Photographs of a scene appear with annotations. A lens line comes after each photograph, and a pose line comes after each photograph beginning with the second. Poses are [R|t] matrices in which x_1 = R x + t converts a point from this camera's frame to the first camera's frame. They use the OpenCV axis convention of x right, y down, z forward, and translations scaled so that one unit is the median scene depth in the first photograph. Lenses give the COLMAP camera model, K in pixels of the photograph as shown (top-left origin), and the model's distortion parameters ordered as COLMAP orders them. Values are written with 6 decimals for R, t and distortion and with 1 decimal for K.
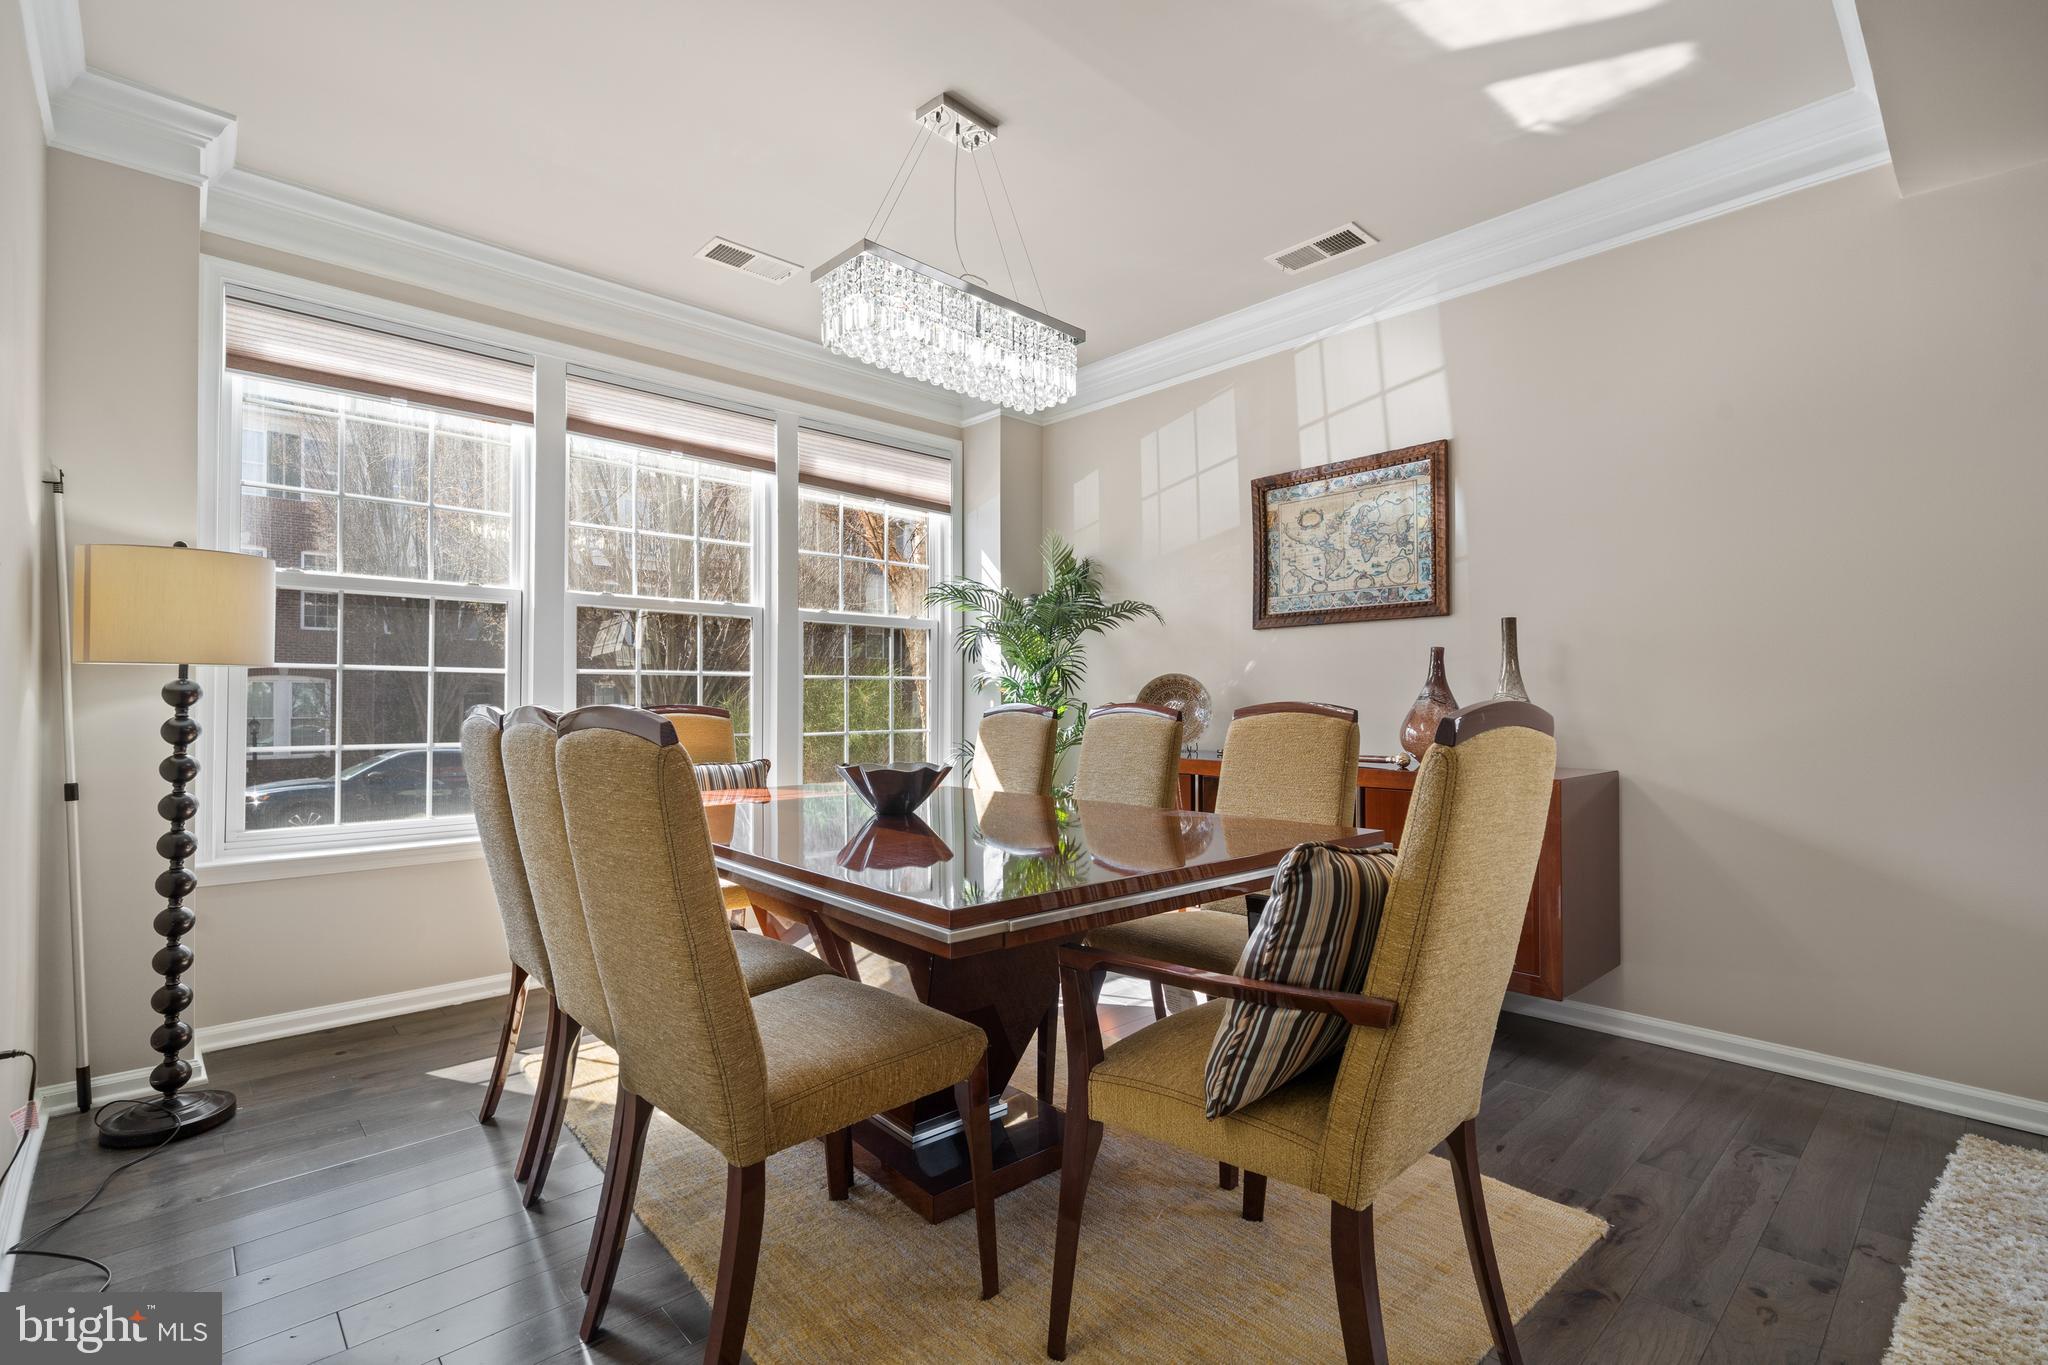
lens RADIAL K [[943.7, 0, 1021.2], [0, 943.7, 690.7], [0, 0, 1]] dist [-0.000044, 0.000433]
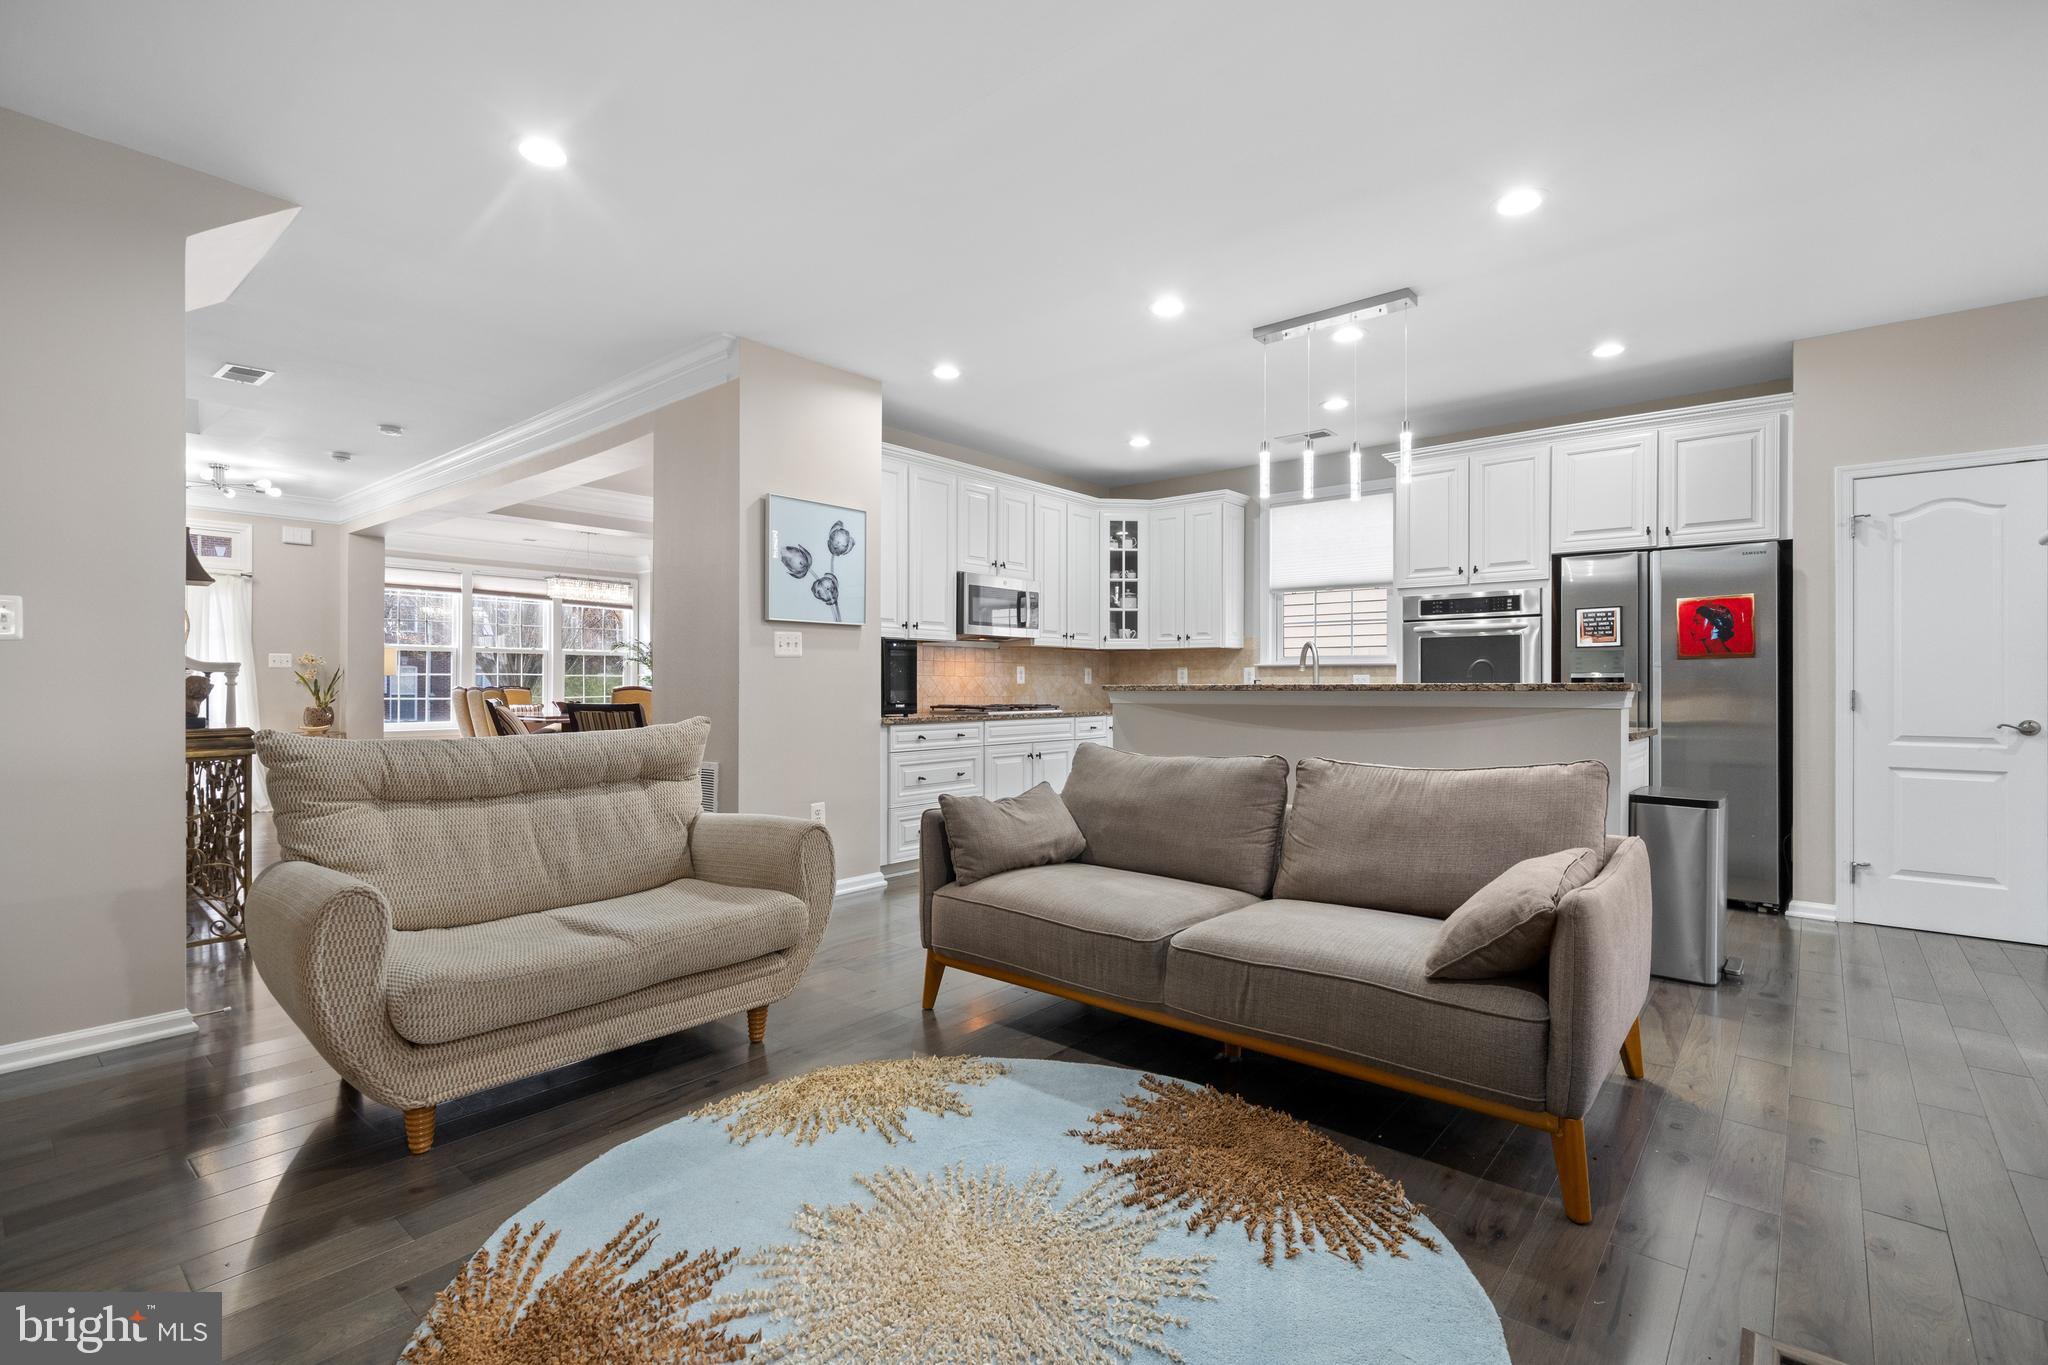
lens RADIAL K [[943.7, 0, 1021.2], [0, 943.7, 690.7], [0, 0, 1]] dist [-0.000044, 0.000433]
pose [[0.993003, 0.009833, 0.117683, 0.885487], [-0.012204, 0.999736, 0.019447, -0.048695], [-0.117461, -0.020747, 0.992861, -2.156456]]
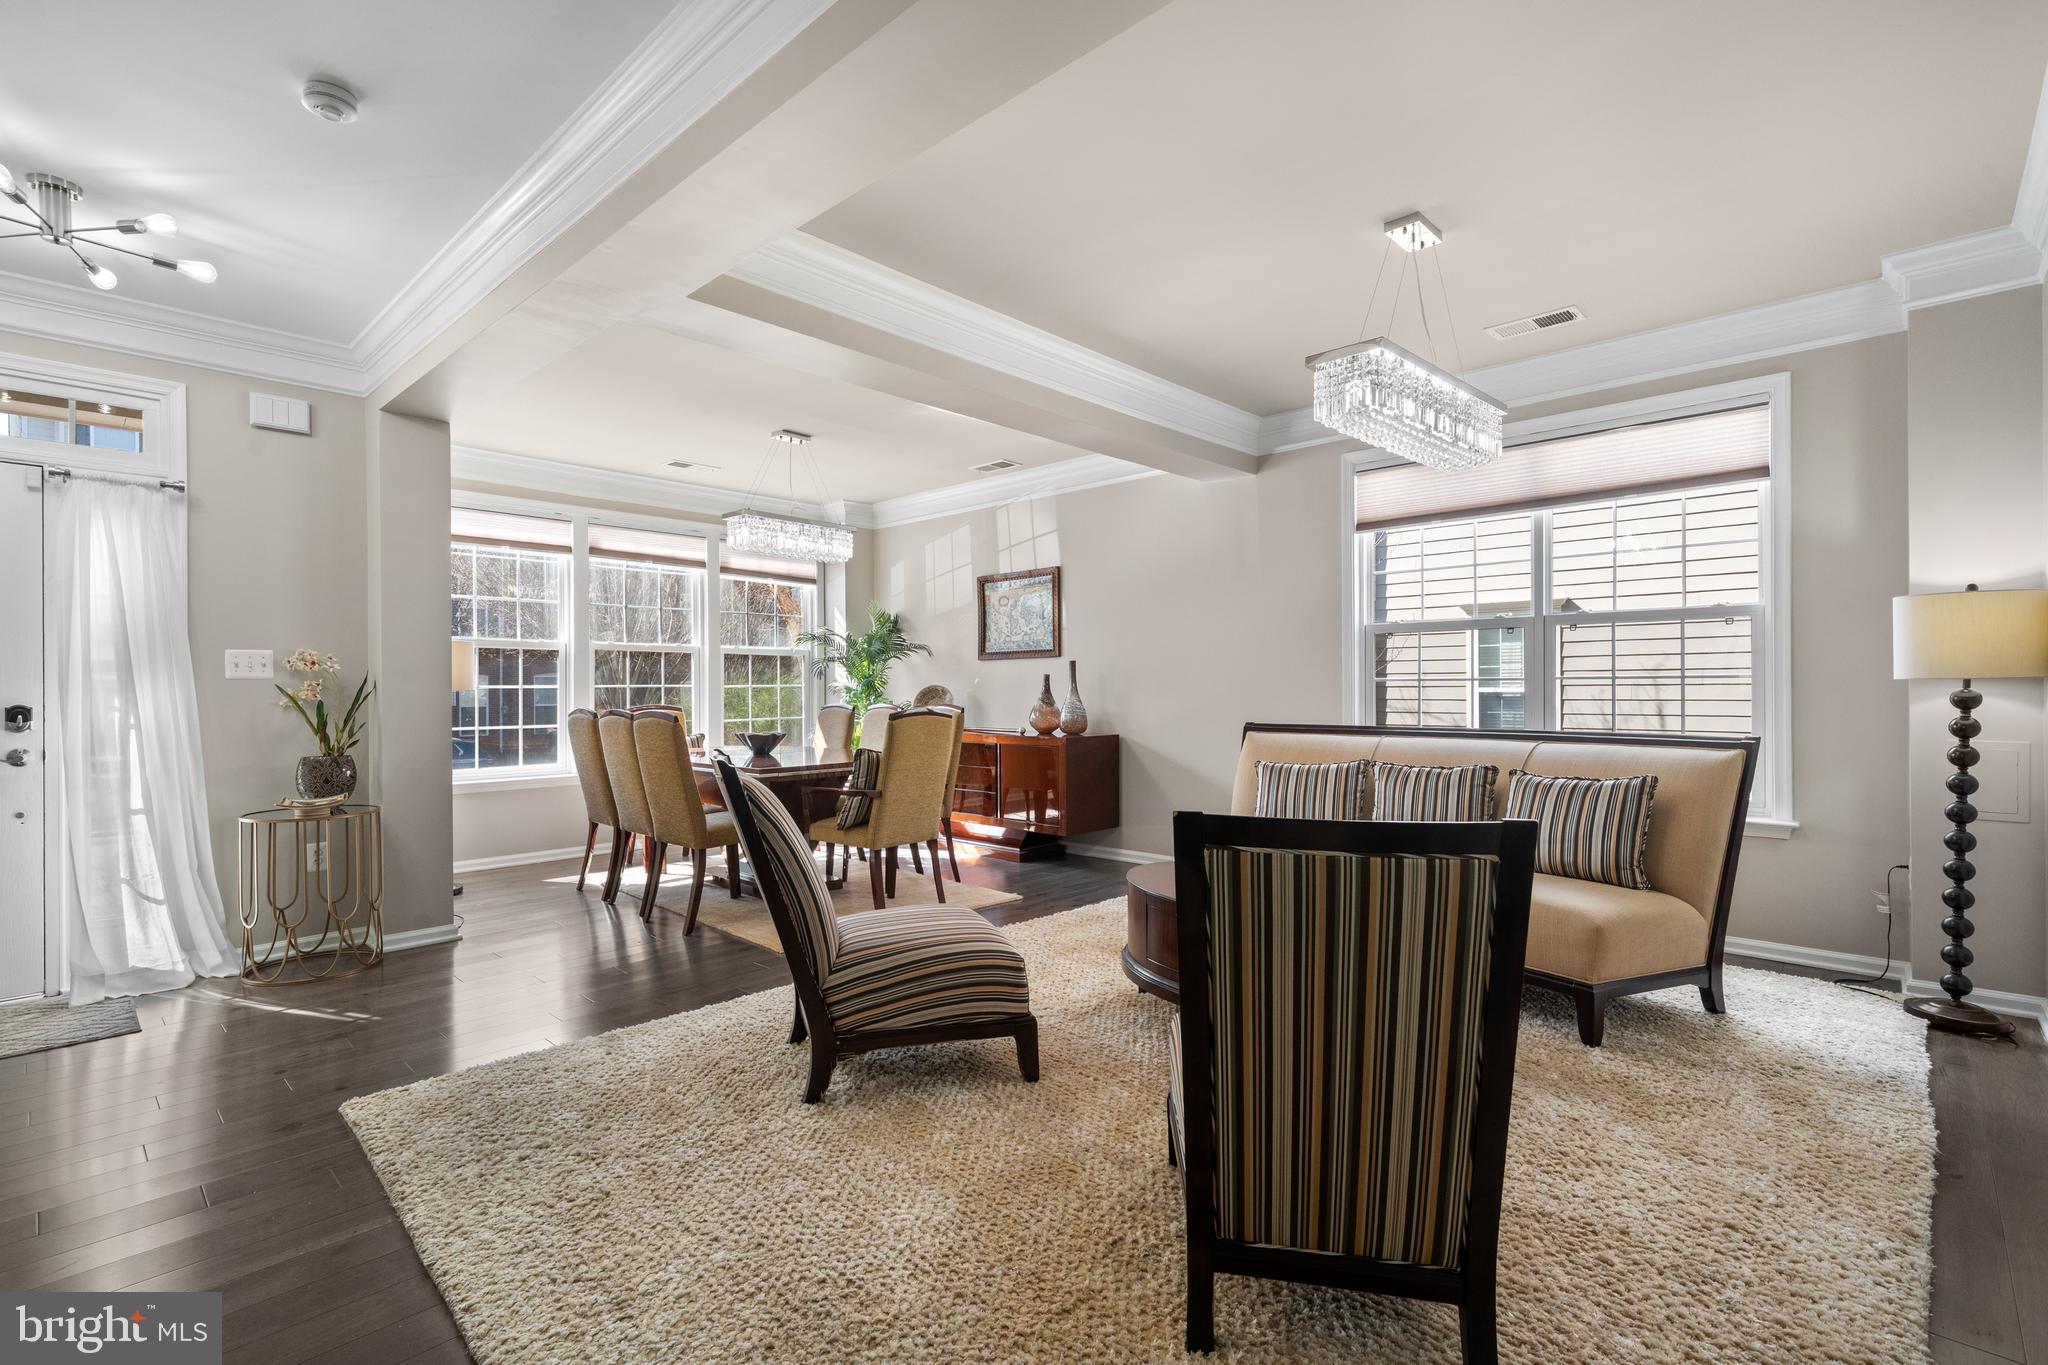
lens RADIAL K [[943.7, 0, 1021.2], [0, 943.7, 690.7], [0, 0, 1]] dist [-0.000044, 0.000433]
pose [[0.997659, -0.004954, 0.068208, 0.226740], [0.003948, 0.999882, 0.014877, -0.037036], [-0.068273, -0.014572, 0.997560, -0.884495]]
